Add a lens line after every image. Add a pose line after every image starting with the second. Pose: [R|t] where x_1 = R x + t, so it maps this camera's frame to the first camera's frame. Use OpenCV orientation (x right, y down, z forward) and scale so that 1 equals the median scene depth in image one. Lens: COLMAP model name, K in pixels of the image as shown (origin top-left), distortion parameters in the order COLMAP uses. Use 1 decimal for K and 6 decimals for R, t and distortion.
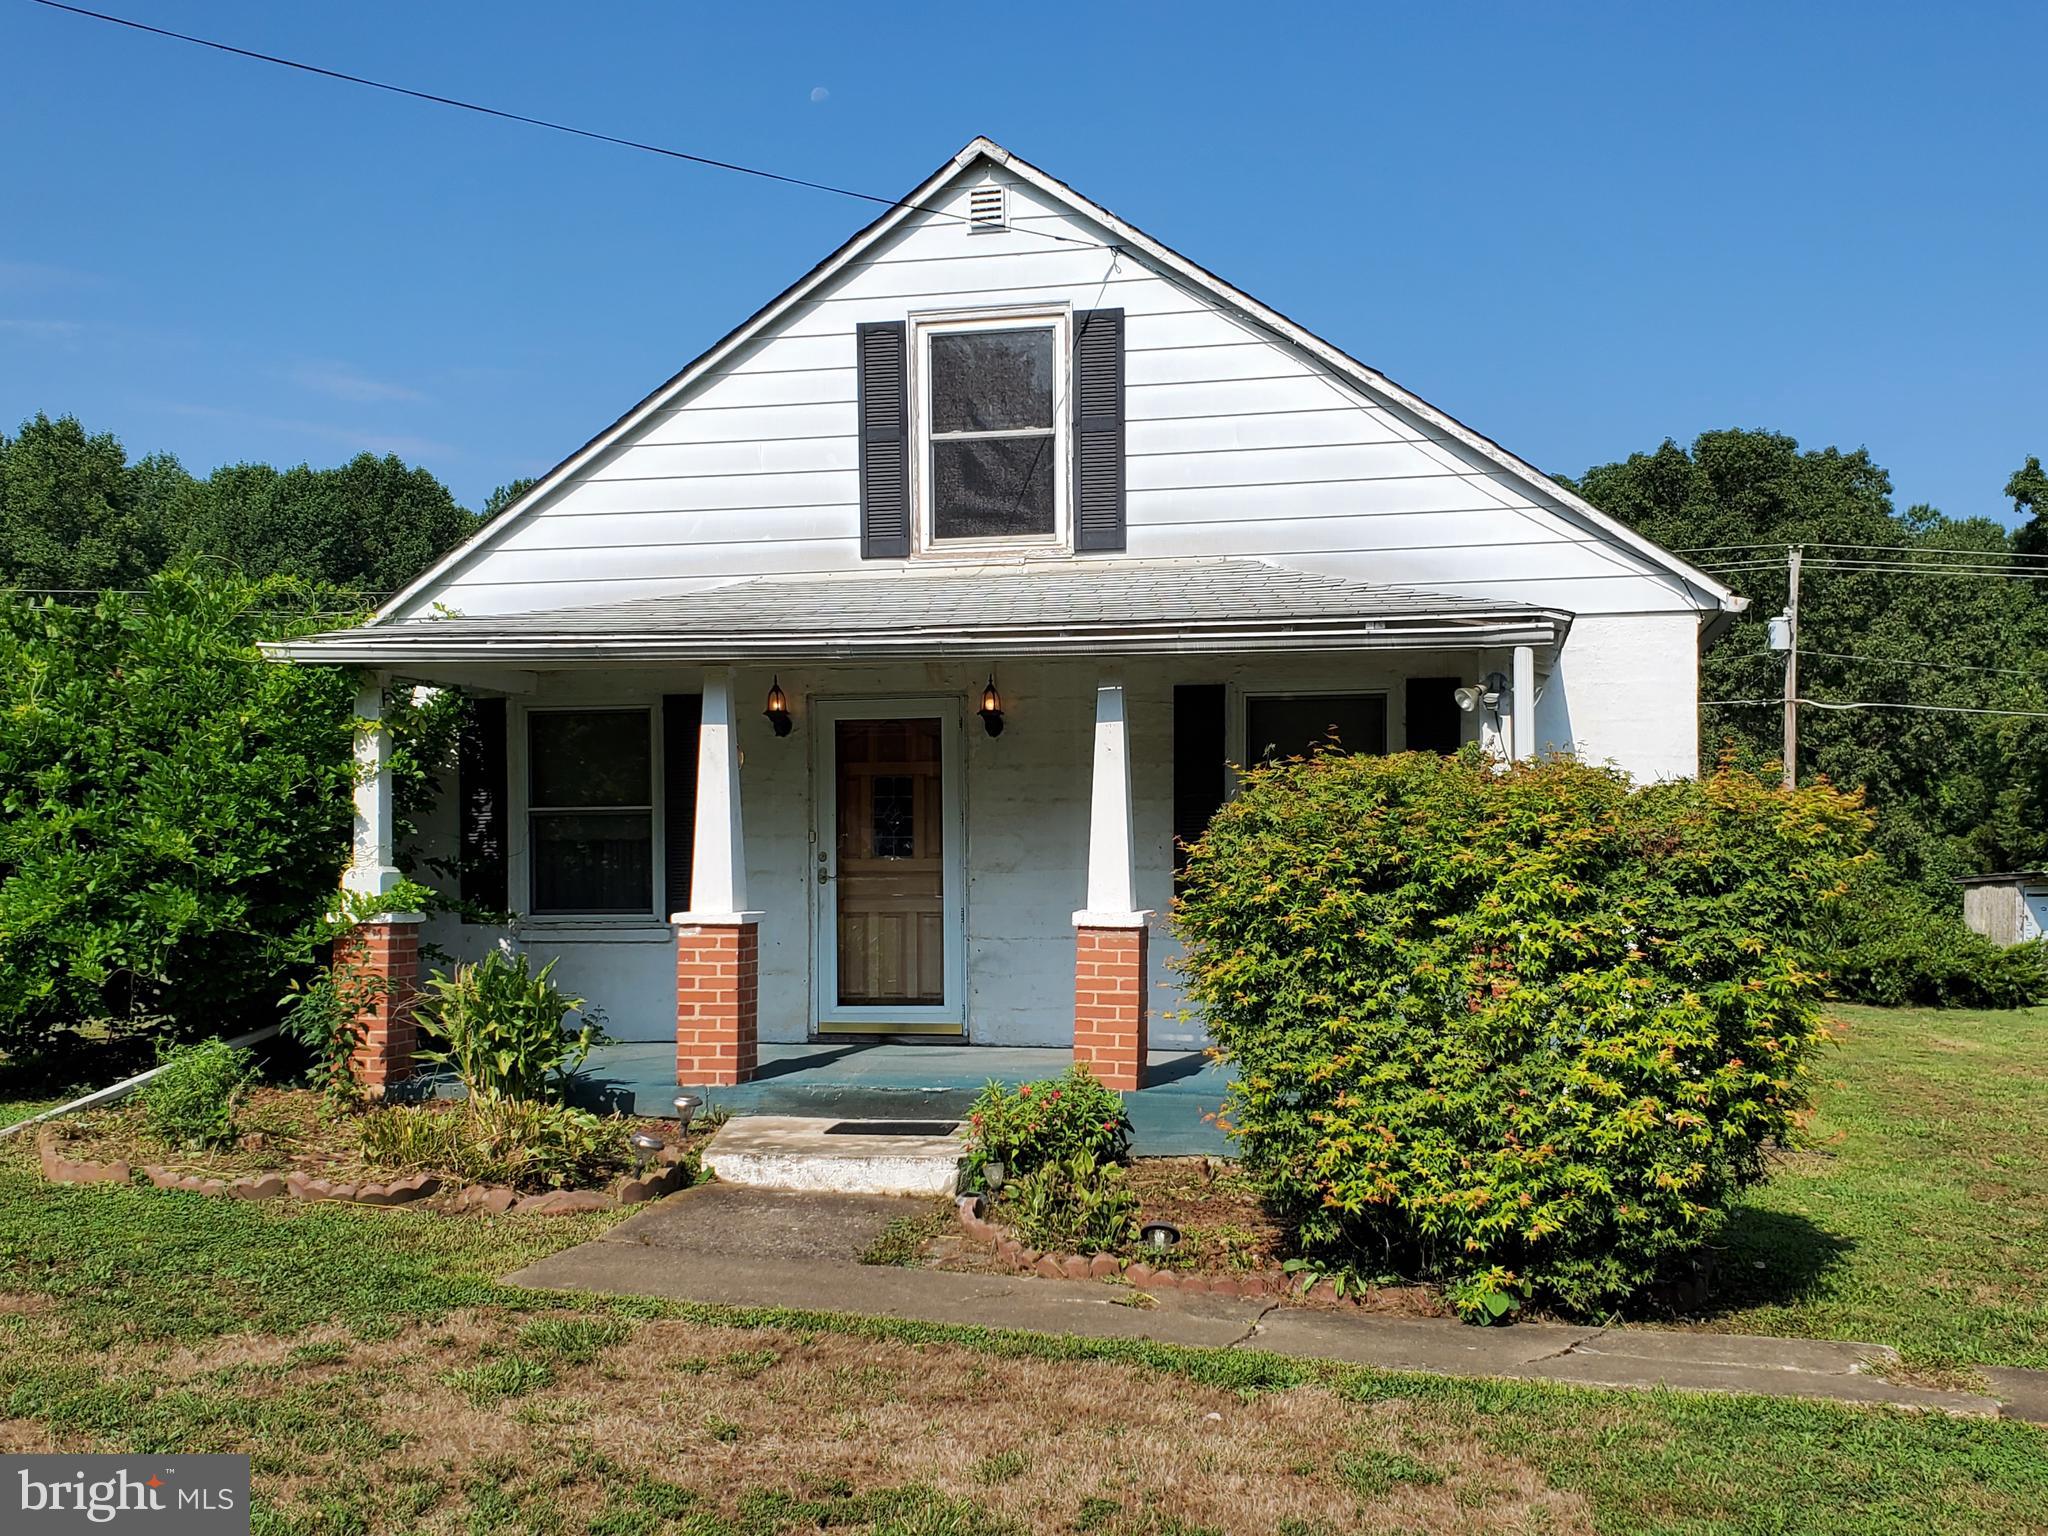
lens RADIAL K [[1597.4, 0, 1014.8], [0, 1597.4, 800.5], [0, 0, 1]] dist [0.229463, -0.380158]
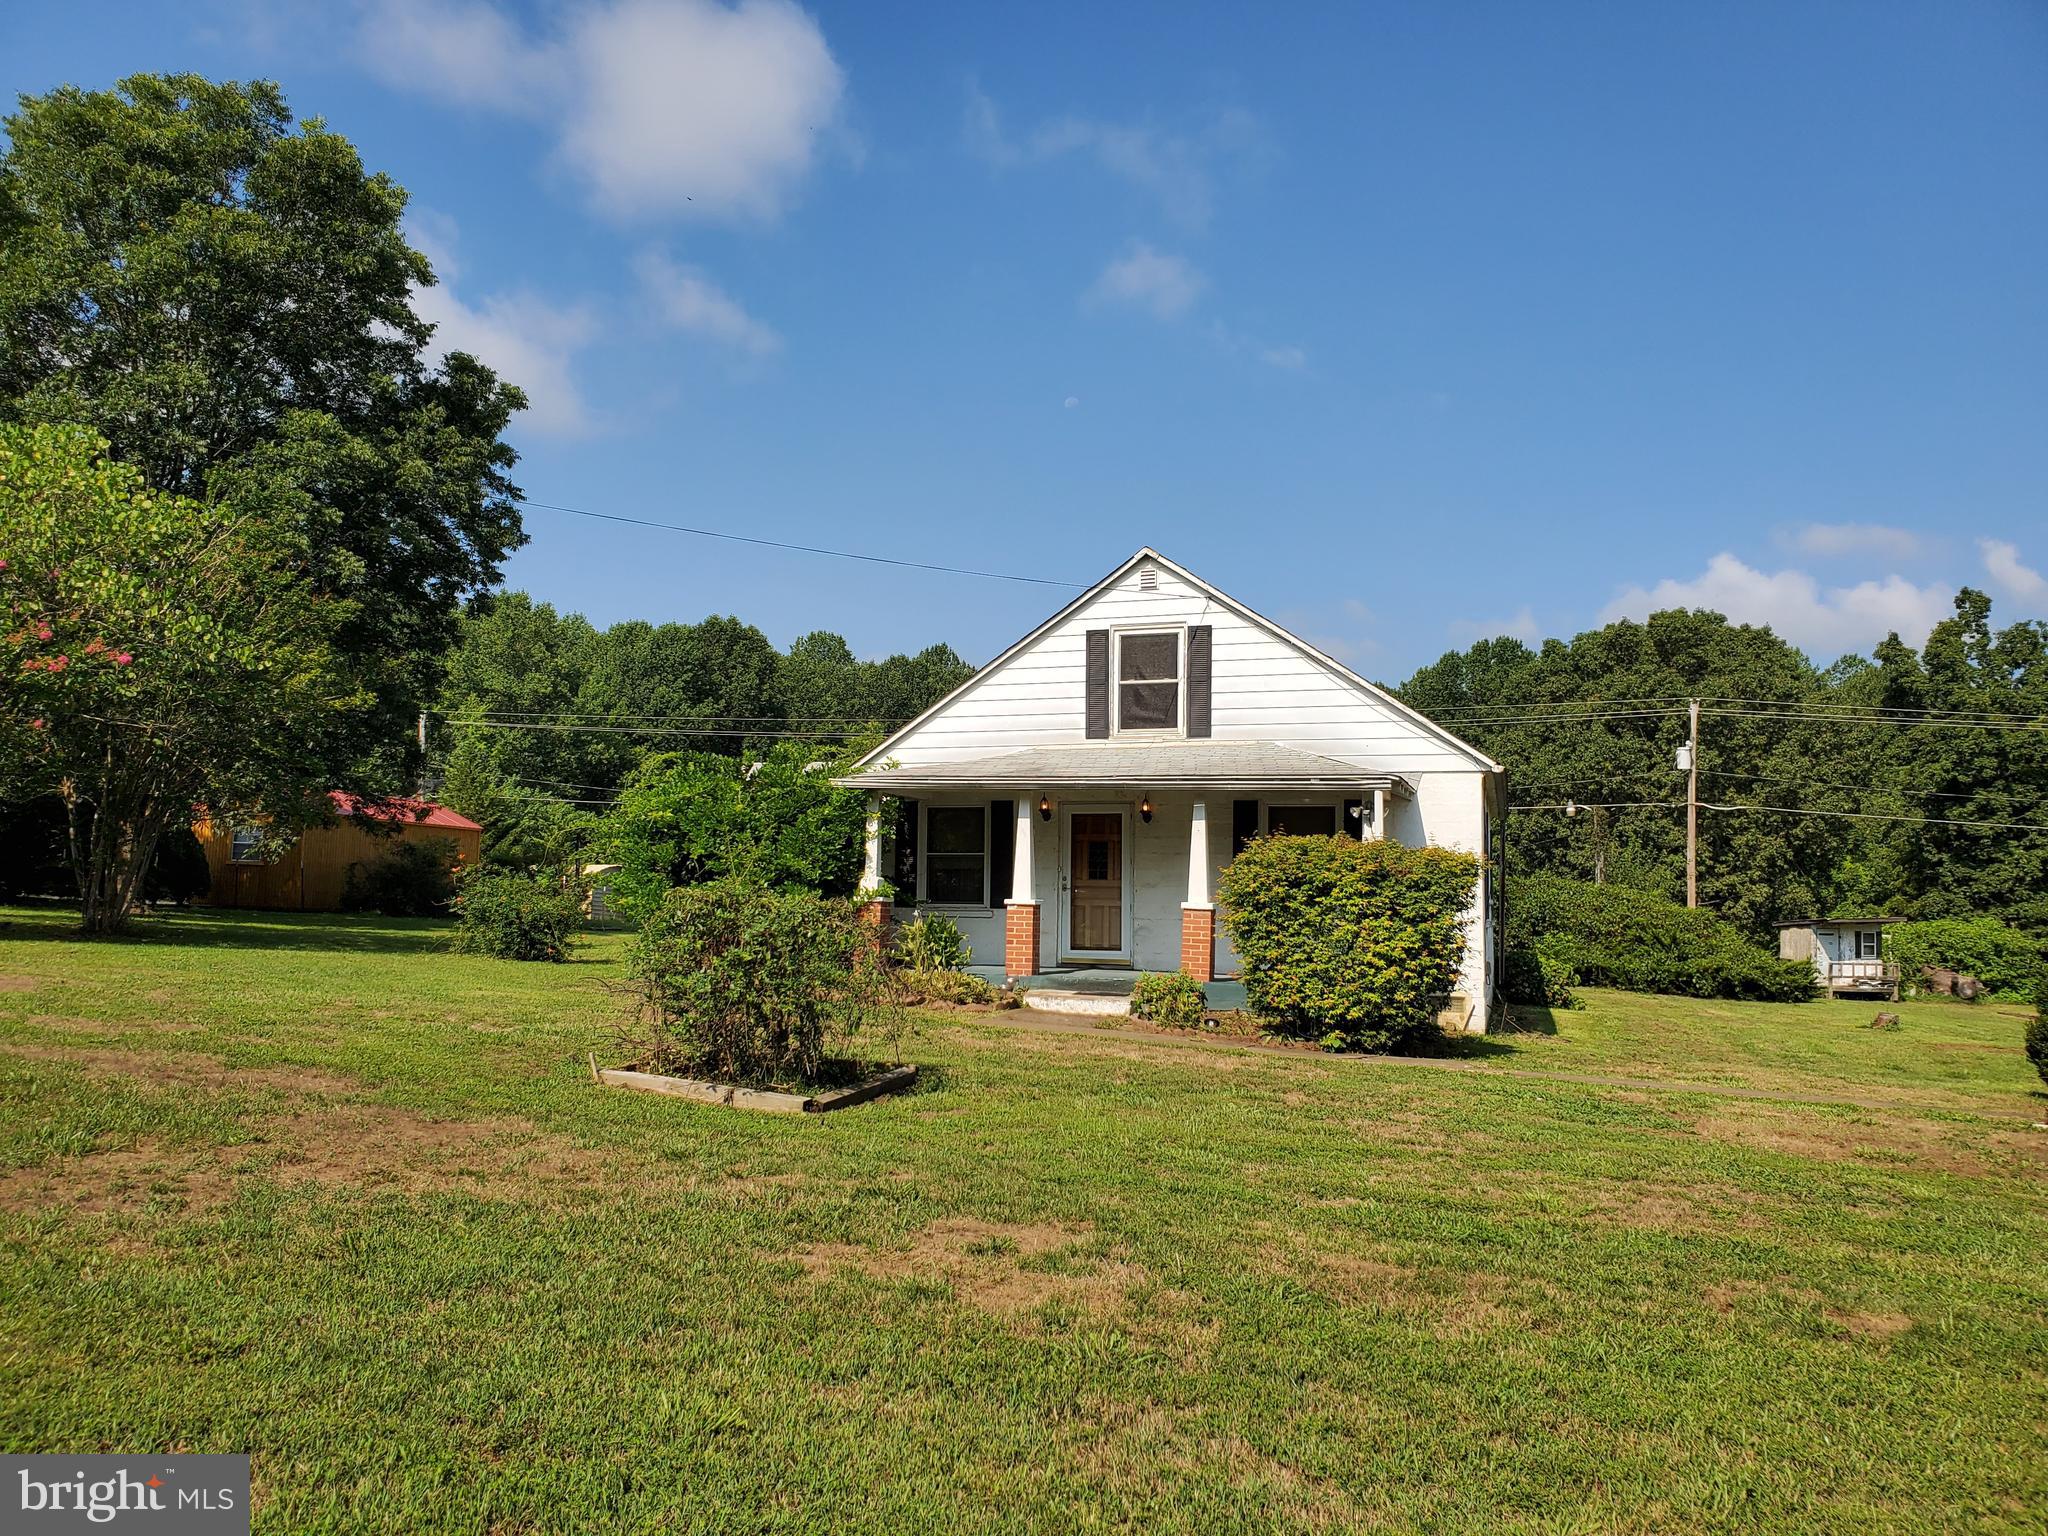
lens RADIAL K [[1597.4, 0, 1014.8], [0, 1597.4, 800.5], [0, 0, 1]] dist [0.229463, -0.380158]
pose [[0.995744, 0.015437, -0.090864, 0.004470], [-0.019376, 0.998903, -0.042627, 0.023971], [0.090106, 0.044206, 0.994951, -1.138560]]
